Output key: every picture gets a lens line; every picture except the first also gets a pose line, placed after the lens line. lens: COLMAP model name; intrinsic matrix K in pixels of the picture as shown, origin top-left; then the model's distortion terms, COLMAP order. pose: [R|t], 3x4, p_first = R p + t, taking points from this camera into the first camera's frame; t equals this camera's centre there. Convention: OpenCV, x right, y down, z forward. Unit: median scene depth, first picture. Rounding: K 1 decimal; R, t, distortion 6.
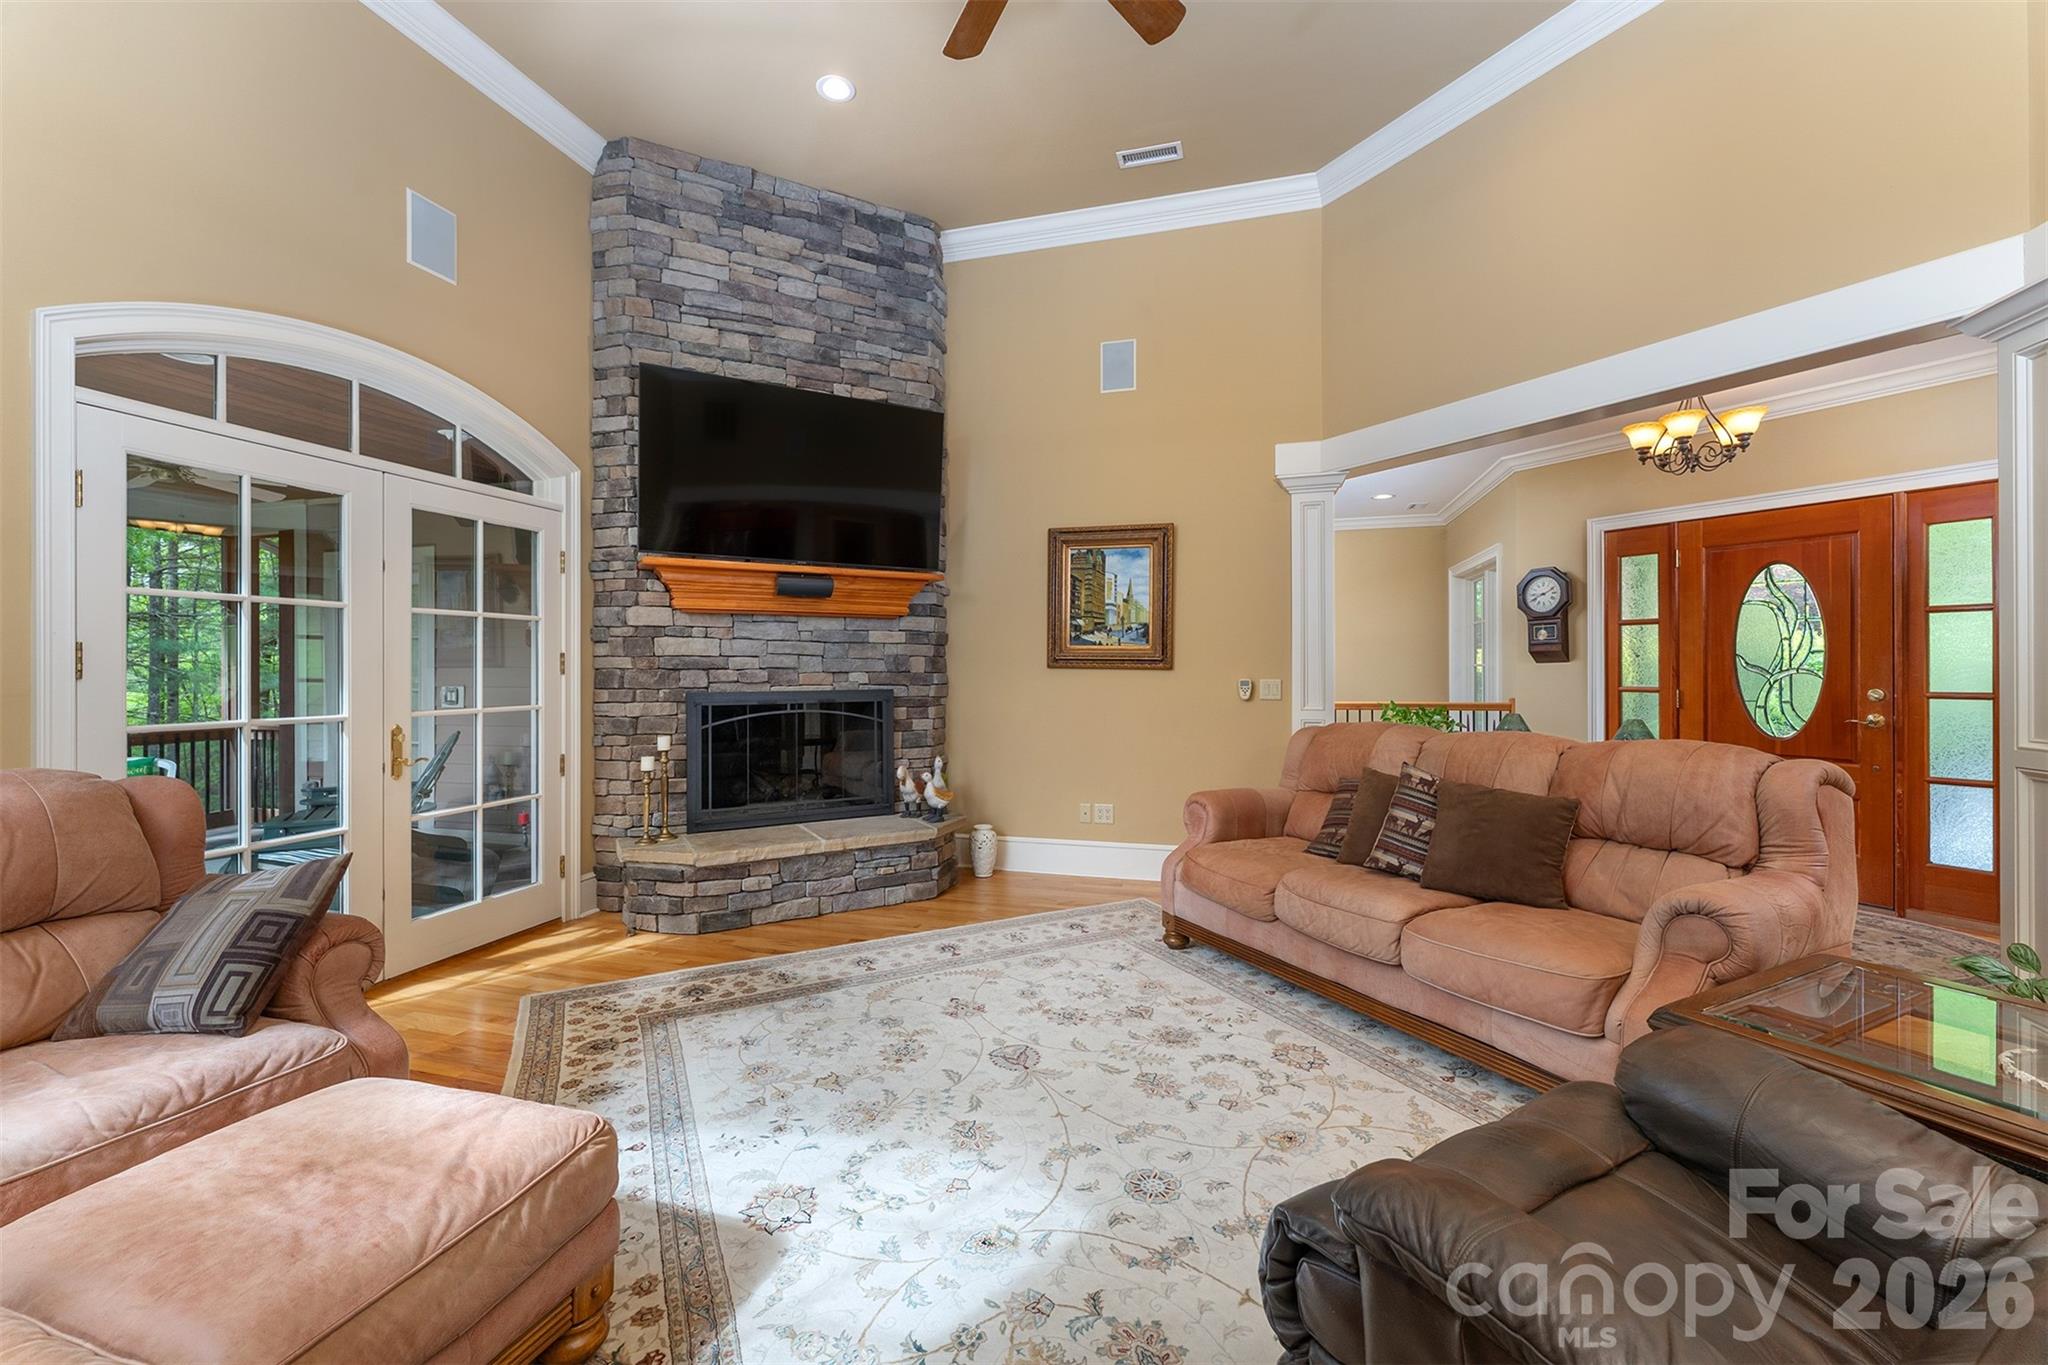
lens RADIAL K [[824.7, 0, 1020.7], [0, 824.7, 667.7], [0, 0, 1]] dist [0.000895, 0.000773]
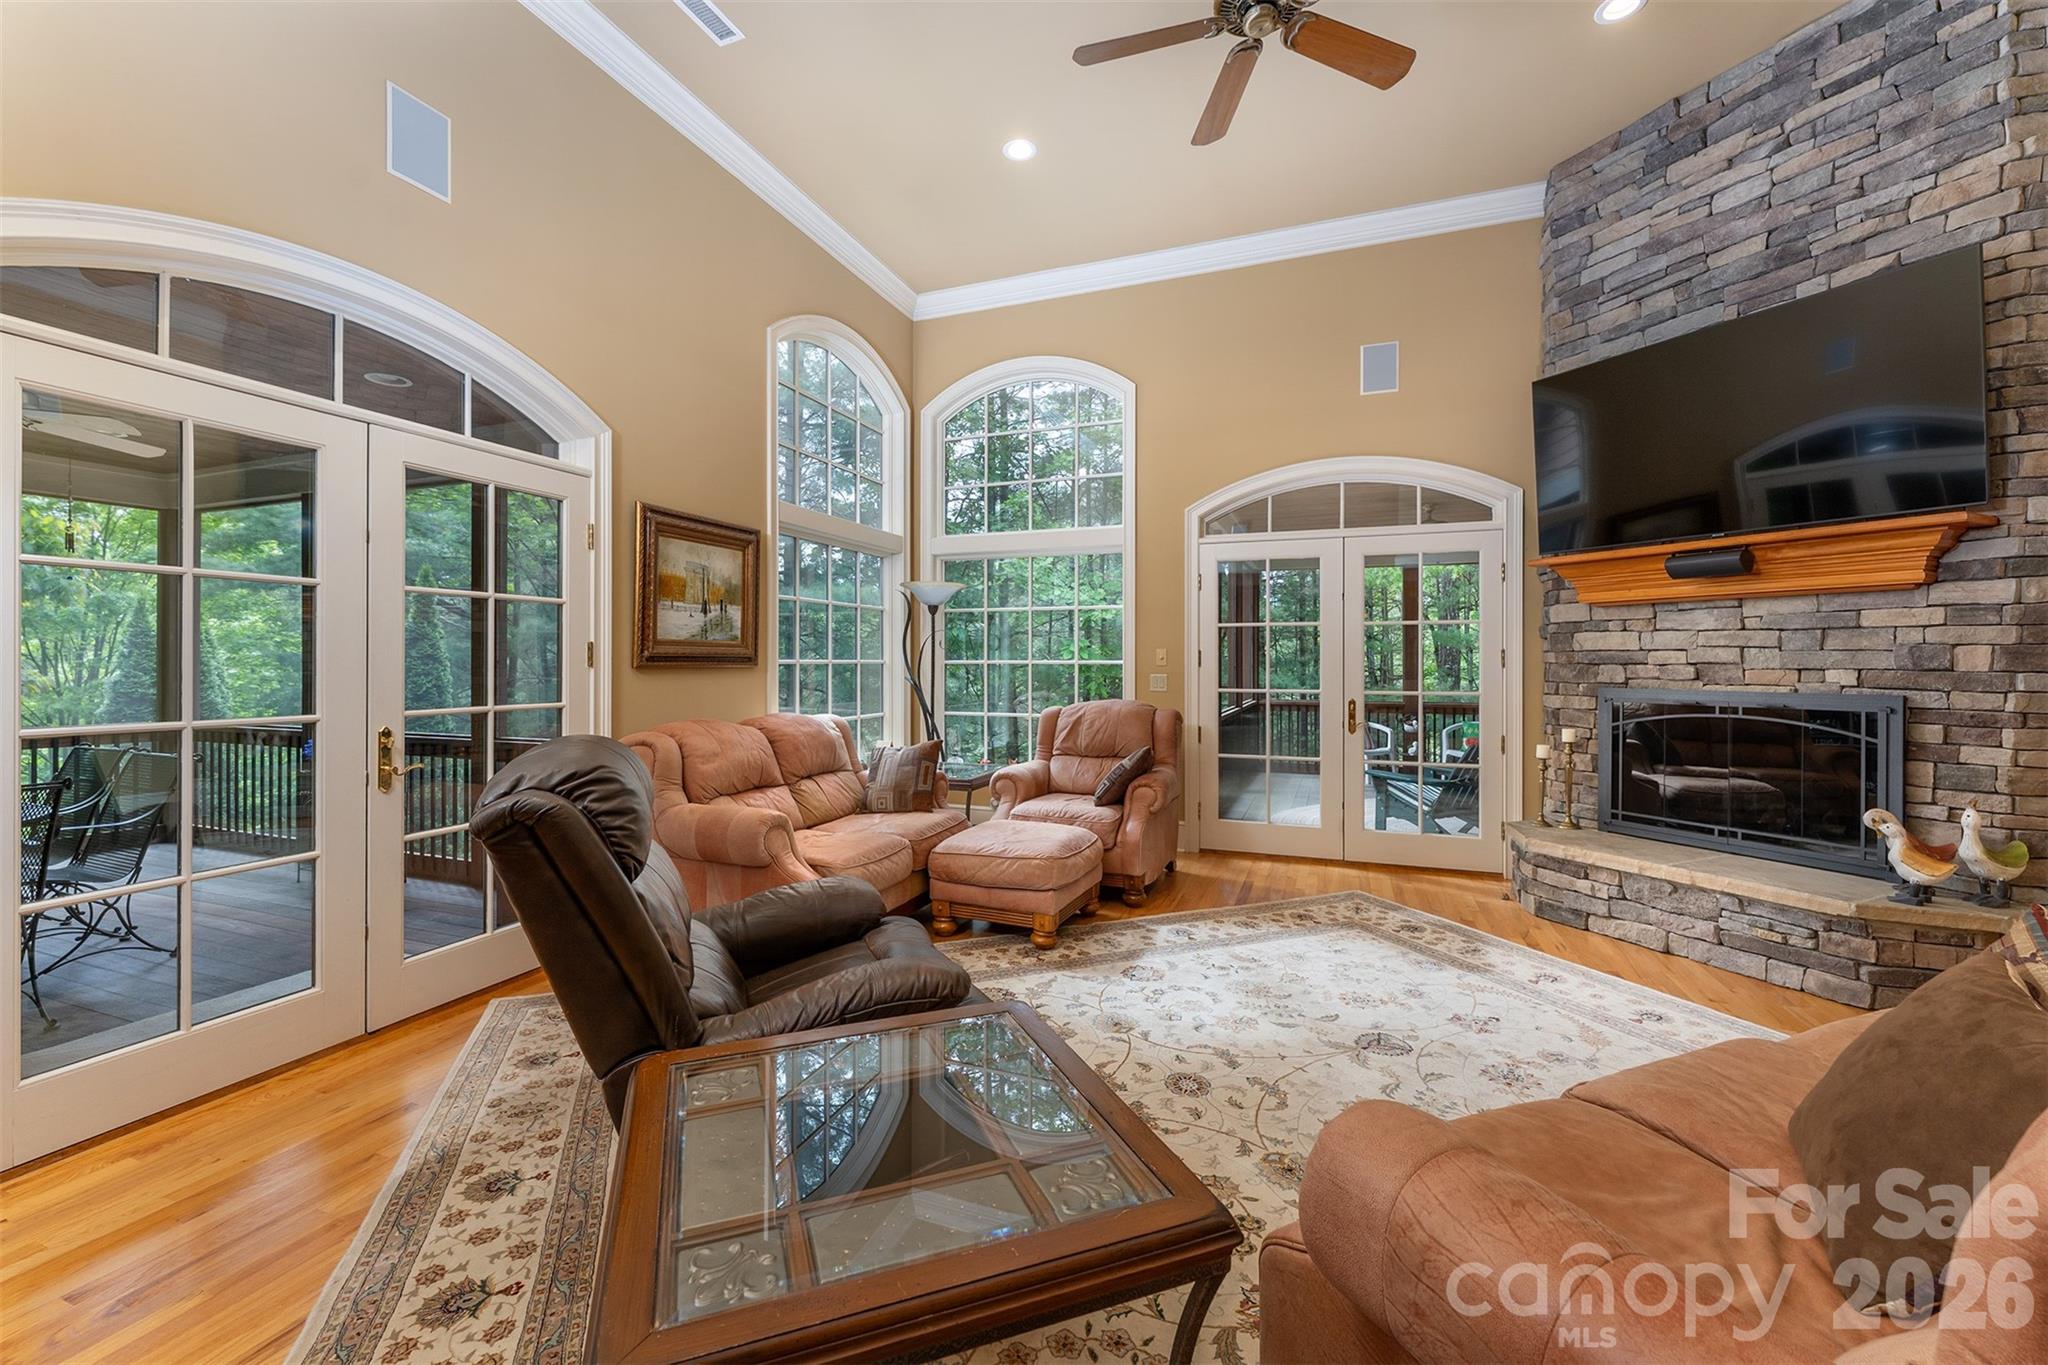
lens RADIAL K [[824.7, 0, 1019.4], [0, 824.7, 667.5], [0, 0, 1]] dist [0.000895, 0.000773]
pose [[-0.084477, 0.007434, -0.996398, 0.641136], [-0.003623, 0.999963, 0.007768, 0.000848], [0.996419, 0.004267, -0.084447, 0.392156]]
